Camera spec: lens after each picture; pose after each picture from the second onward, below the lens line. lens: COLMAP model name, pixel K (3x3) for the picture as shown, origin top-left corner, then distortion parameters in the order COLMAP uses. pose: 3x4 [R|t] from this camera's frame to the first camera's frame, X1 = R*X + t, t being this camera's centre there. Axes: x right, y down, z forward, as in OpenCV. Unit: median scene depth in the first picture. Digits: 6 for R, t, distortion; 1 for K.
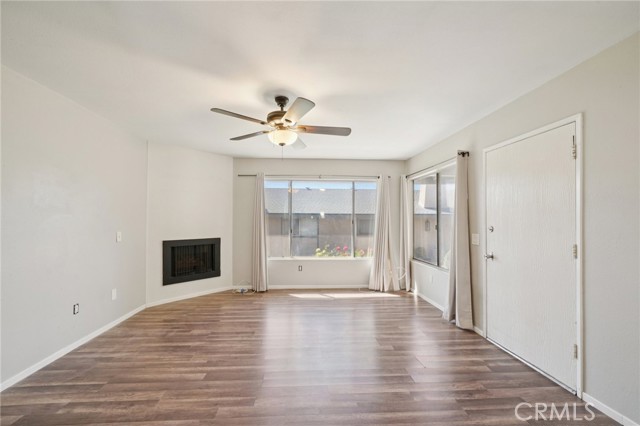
lens RADIAL K [[258.7, 0, 317.5], [0, 258.7, 214.4], [0, 0, 1]] dist [0.003665, 0.000582]
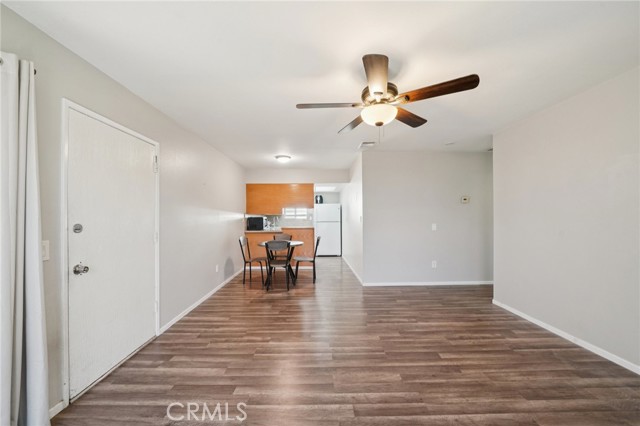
lens RADIAL K [[244.5, 0, 315.4], [0, 244.5, 214.1], [0, 0, 1]] dist [-0.007444, 0.000192]
pose [[-0.997810, 0.000723, 0.066146, 0.025648], [-0.000723, 0.999761, -0.021840, 0.042388], [-0.066146, -0.021840, -0.997571, 2.037151]]
